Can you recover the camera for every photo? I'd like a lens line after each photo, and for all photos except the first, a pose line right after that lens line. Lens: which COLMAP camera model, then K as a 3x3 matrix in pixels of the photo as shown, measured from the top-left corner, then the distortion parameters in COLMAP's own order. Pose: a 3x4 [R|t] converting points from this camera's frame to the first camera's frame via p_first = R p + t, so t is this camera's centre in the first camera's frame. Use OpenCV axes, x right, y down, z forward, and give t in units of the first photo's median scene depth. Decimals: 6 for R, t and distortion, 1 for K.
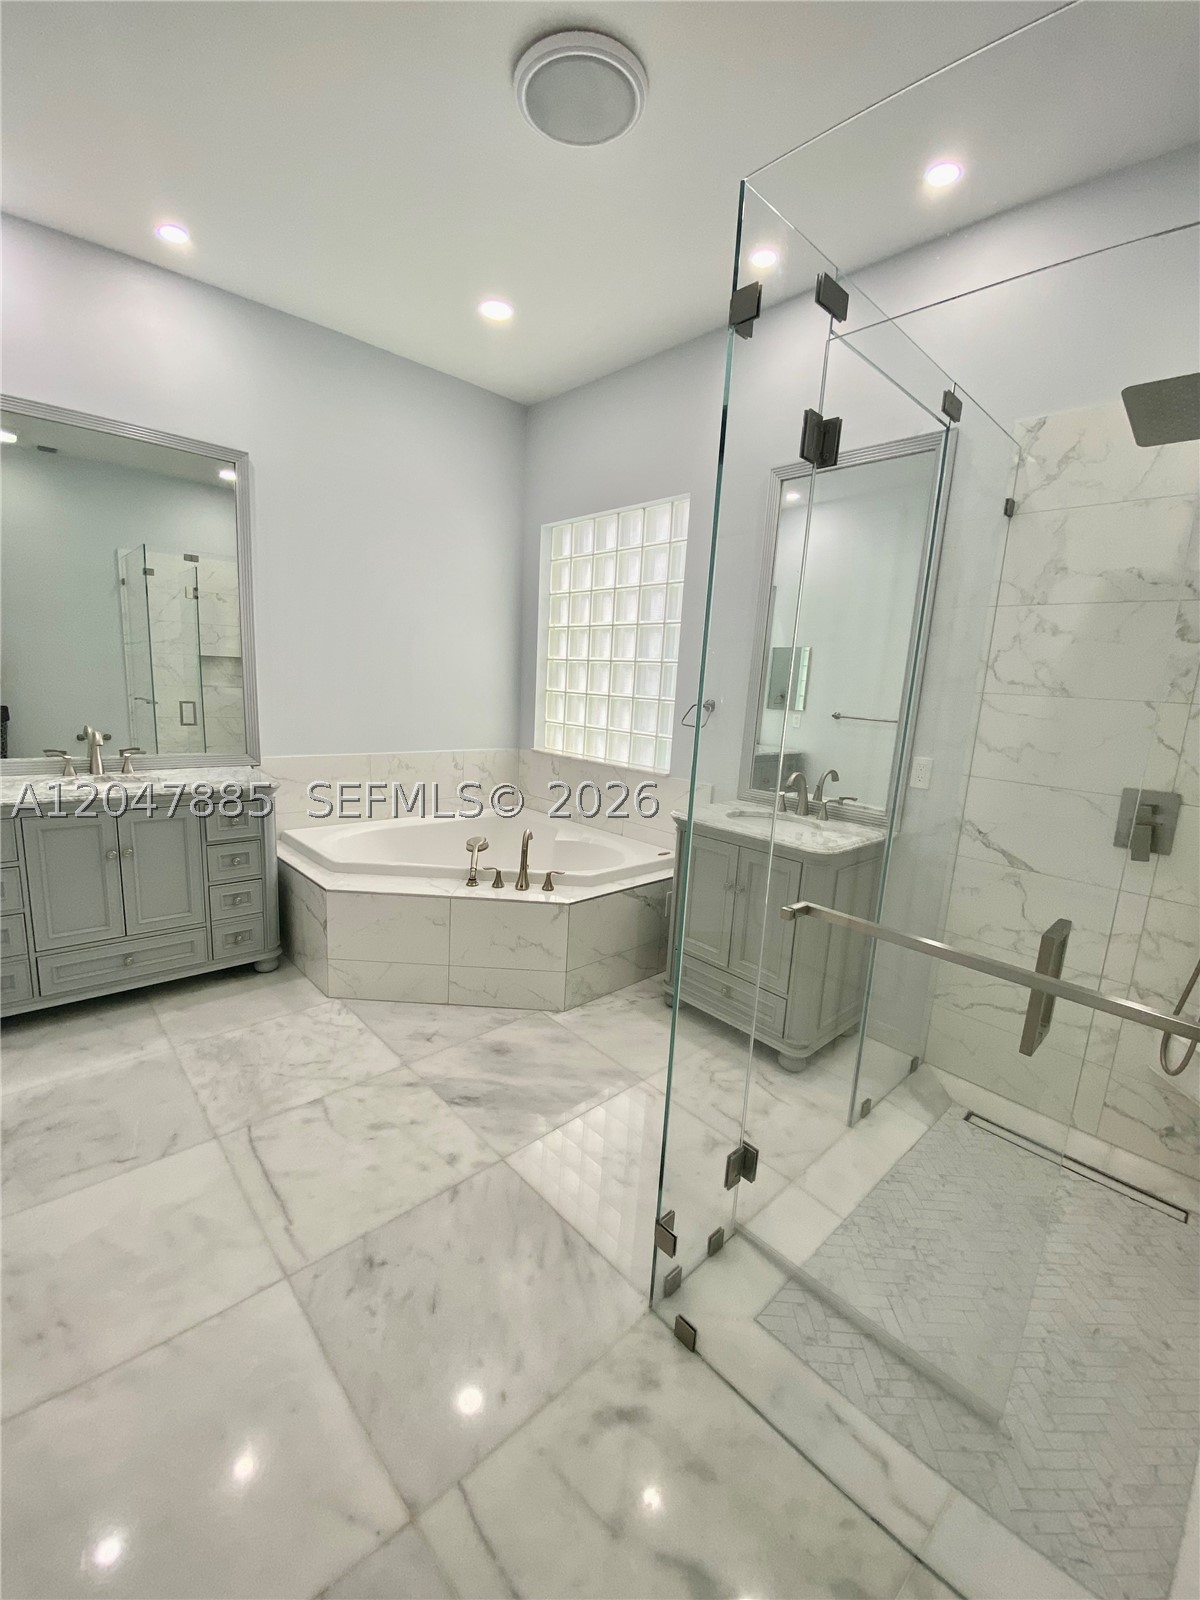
lens RADIAL K [[656.5, 0, 615.6], [0, 656.5, 801.5], [0, 0, 1]] dist [-0.000579, -0.015395]
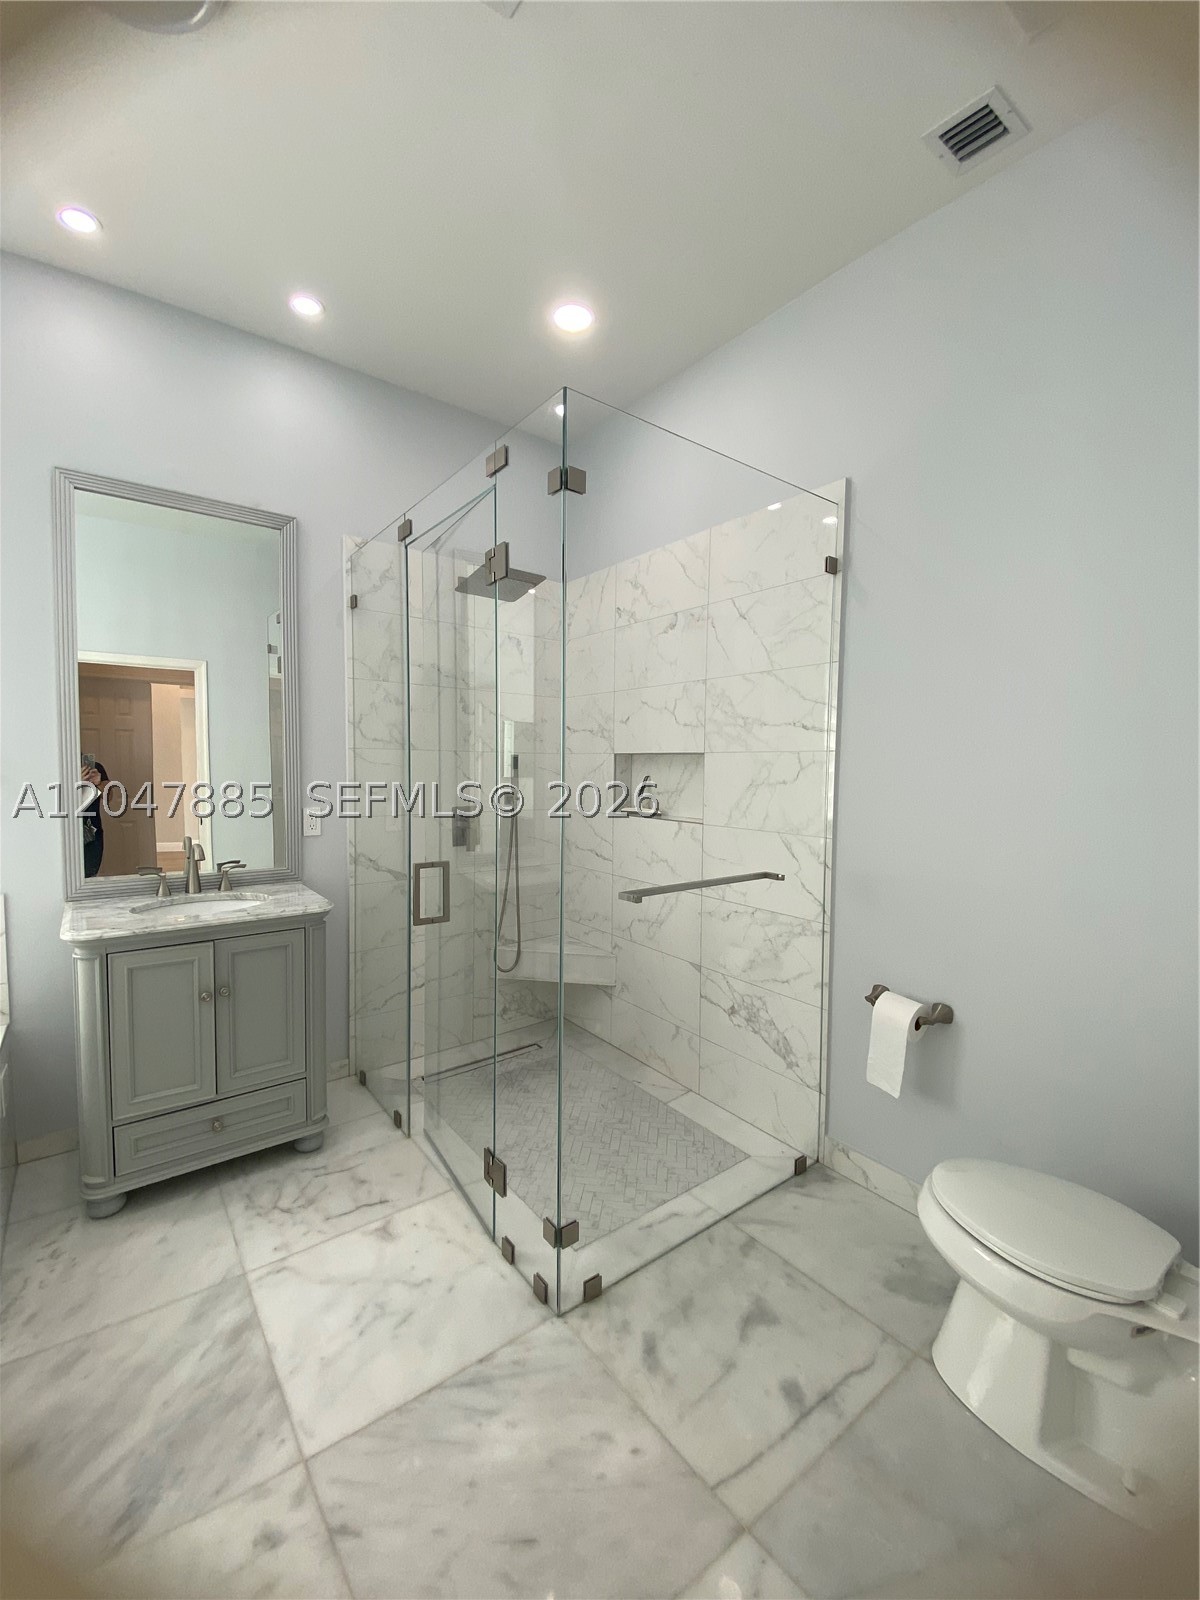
lens RADIAL K [[638.2, 0, 601.4], [0, 638.2, 792.2], [0, 0, 1]] dist [-0.000411, -0.012754]
pose [[0.118833, -0.117578, 0.985928, -0.844591], [0.178394, 0.979334, 0.095290, -0.175149], [-0.976757, 0.164561, 0.137352, 0.600919]]
